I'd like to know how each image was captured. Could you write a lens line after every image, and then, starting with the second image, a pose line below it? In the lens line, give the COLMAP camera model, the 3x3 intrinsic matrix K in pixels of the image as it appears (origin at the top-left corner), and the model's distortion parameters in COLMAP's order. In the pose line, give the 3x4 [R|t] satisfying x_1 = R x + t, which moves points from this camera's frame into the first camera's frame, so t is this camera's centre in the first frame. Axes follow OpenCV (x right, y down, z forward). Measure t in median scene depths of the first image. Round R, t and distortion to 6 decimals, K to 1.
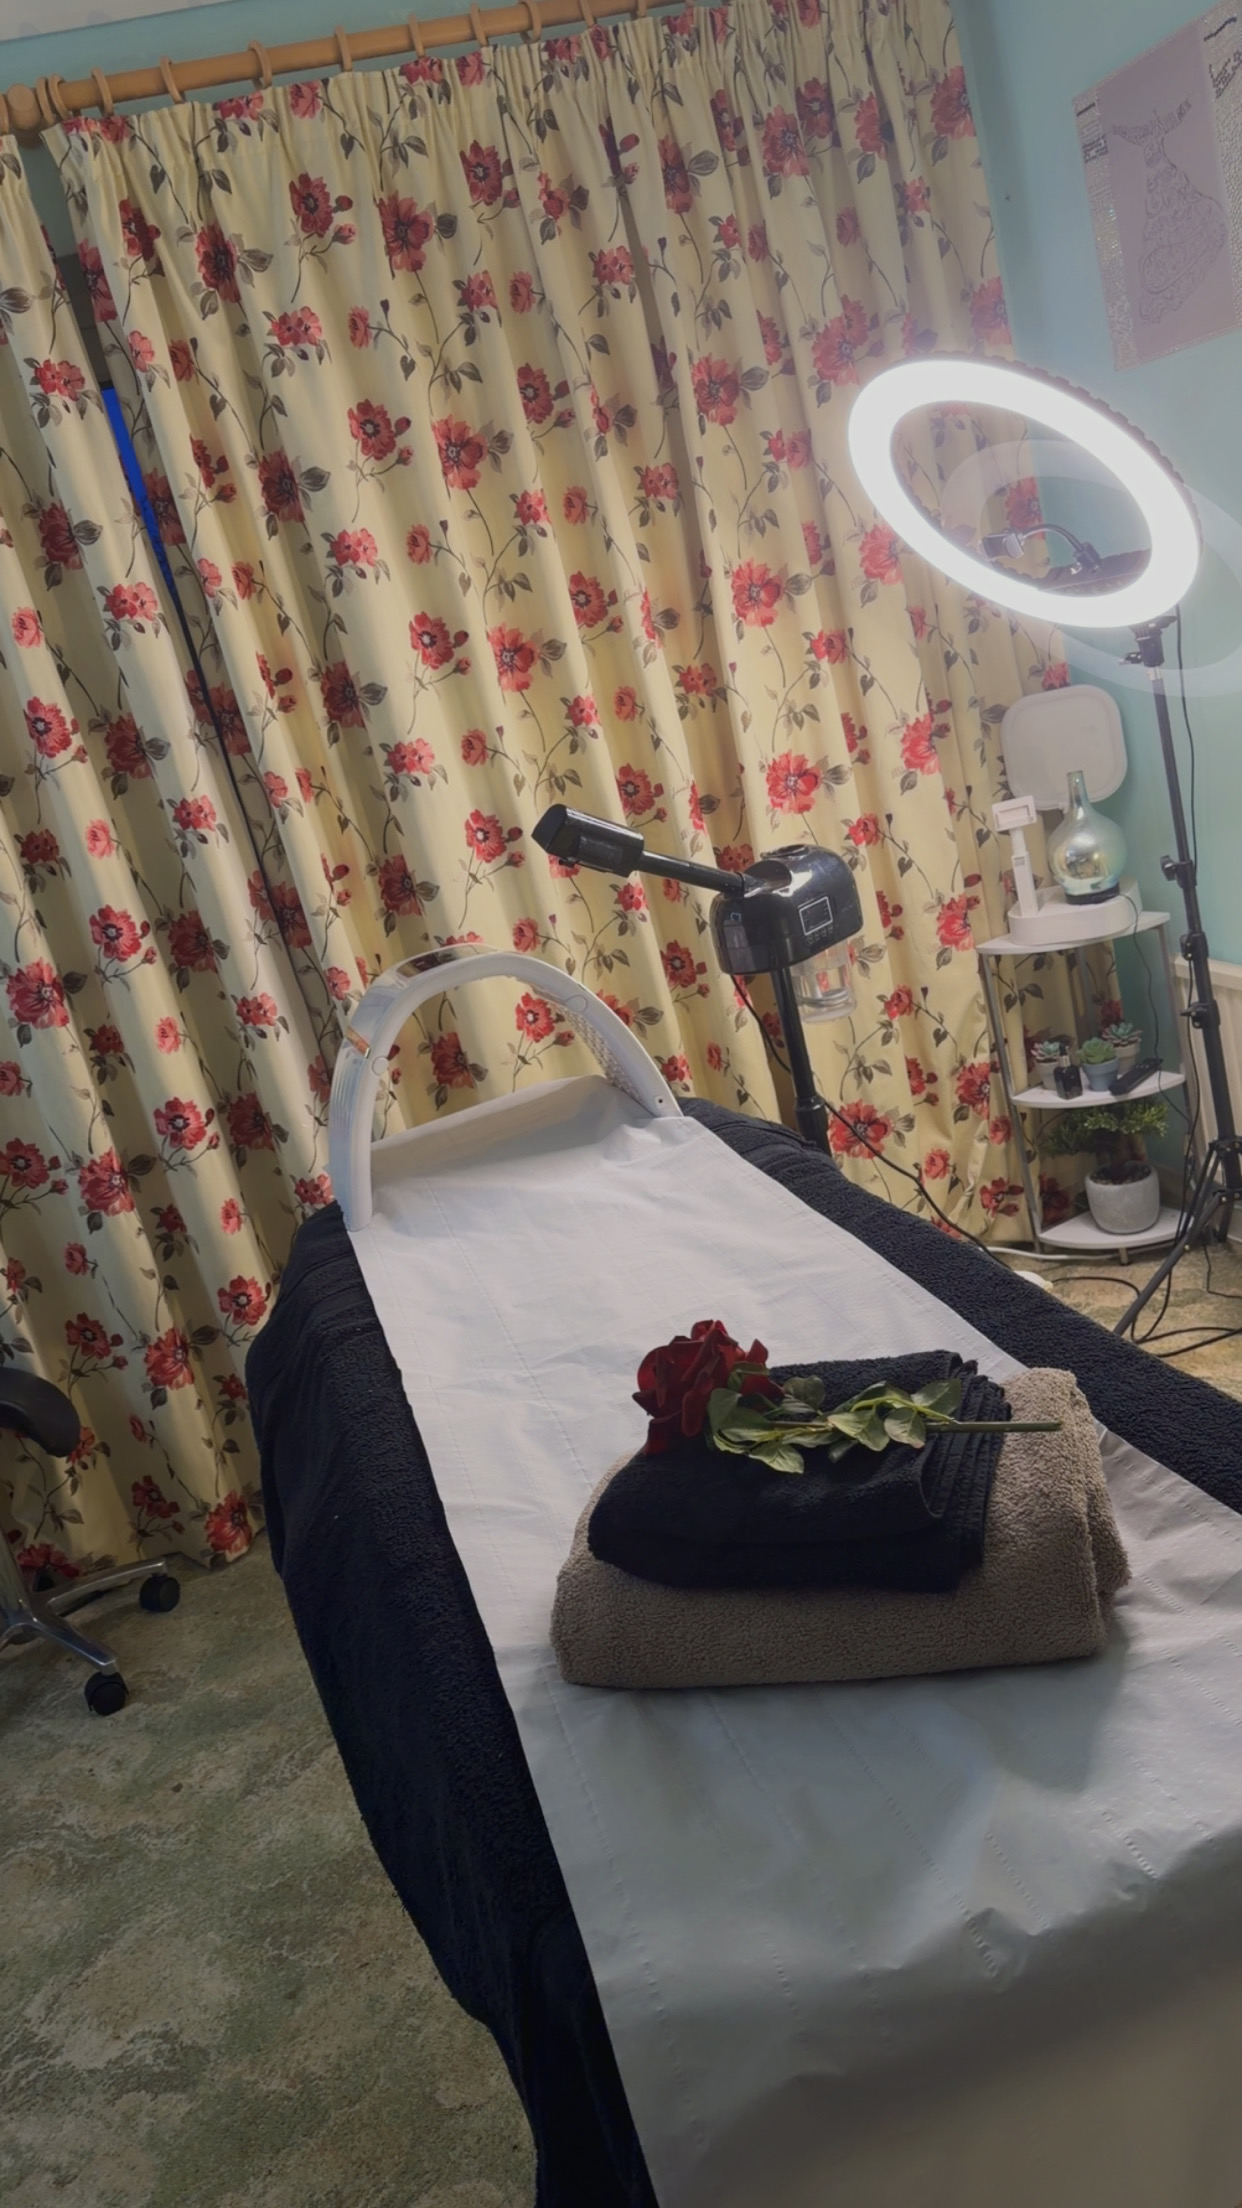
lens RADIAL K [[1665.9, 0, 617.6], [0, 1665.9, 1118.5], [0, 0, 1]] dist [0.030039, -0.068817]
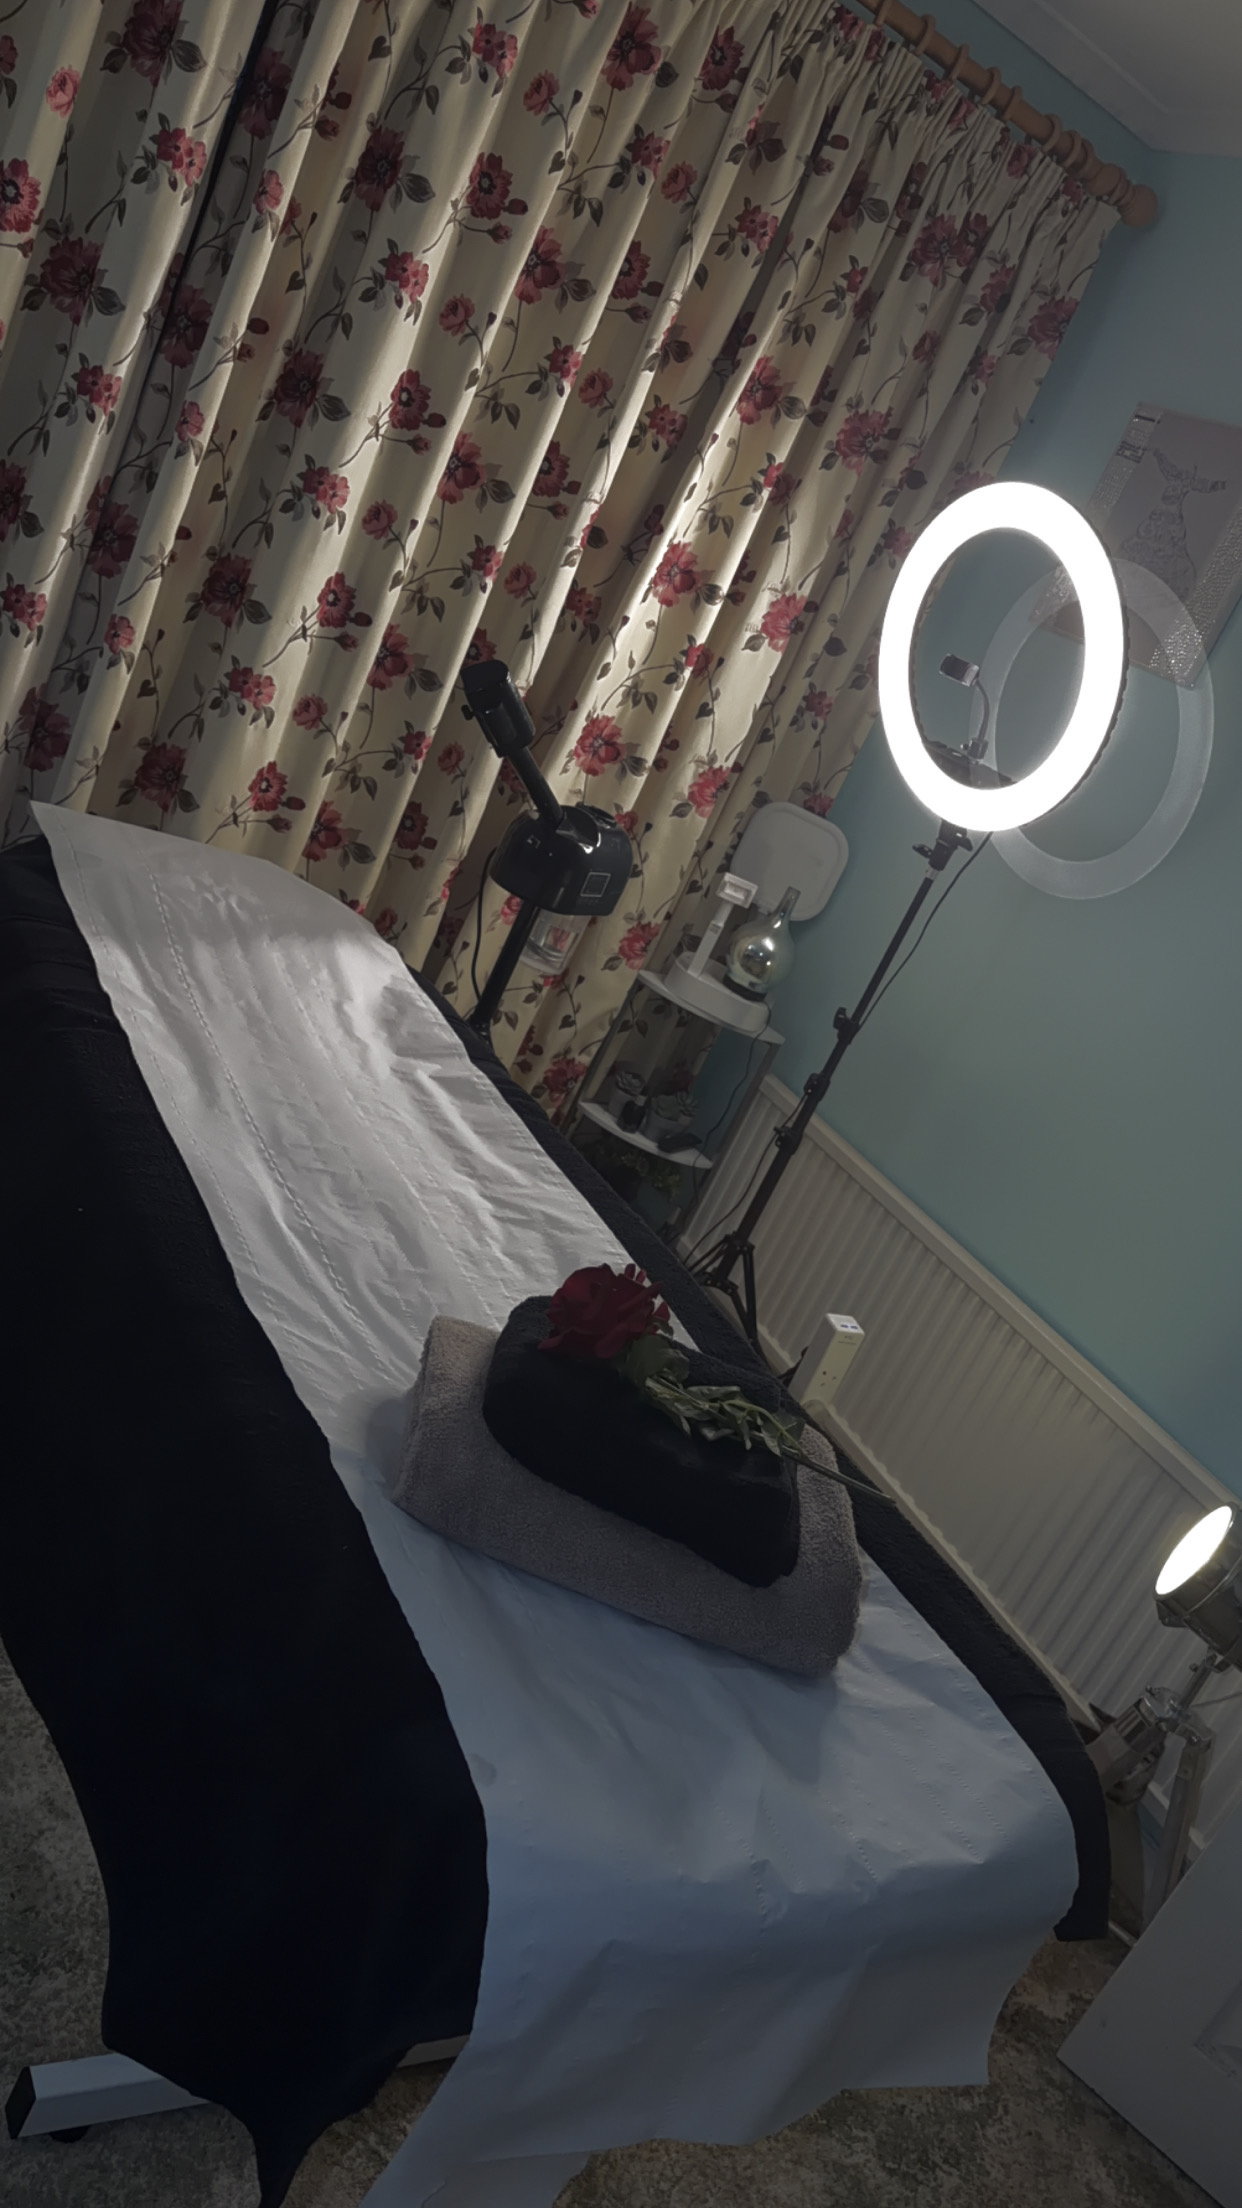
lens RADIAL K [[1665.9, 0, 612.0], [0, 1665.9, 1119.9], [0, 0, 1]] dist [0.030039, -0.068817]
pose [[0.760600, 0.508156, 0.404061, -0.204806], [-0.536220, 0.842580, -0.050270, 0.046189], [-0.365998, -0.178430, 0.913350, 0.009054]]
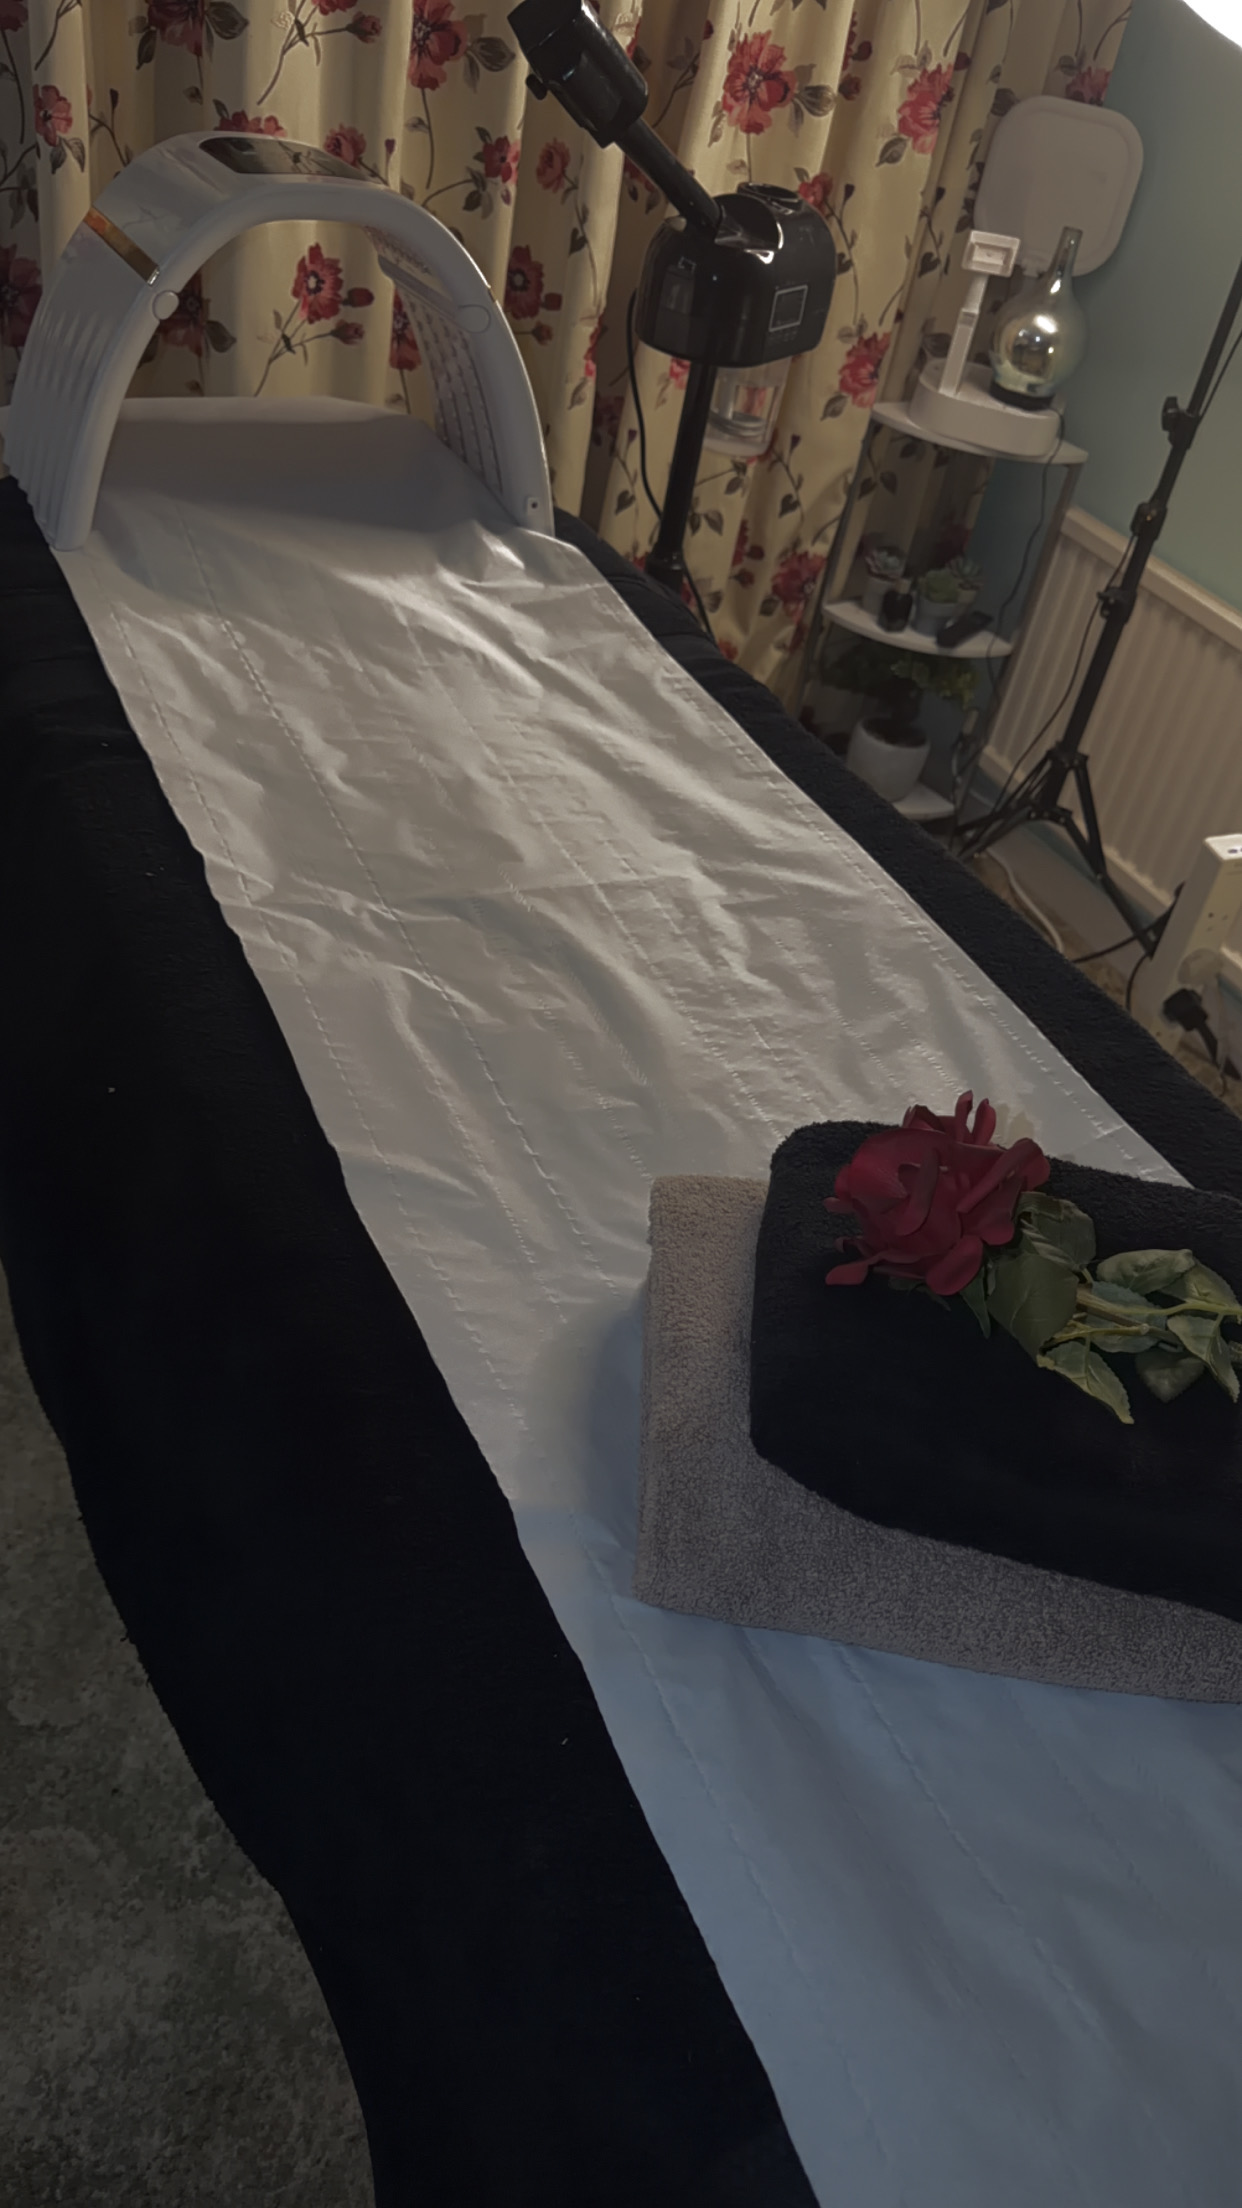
lens RADIAL K [[1665.9, 0, 597.2], [0, 1665.9, 1142.4], [0, 0, 1]] dist [0.030039, -0.068817]
pose [[0.907341, 0.207712, 0.365496, -0.133932], [-0.333319, 0.885259, 0.324367, -0.008983], [-0.256184, -0.416139, 0.872467, 0.220887]]
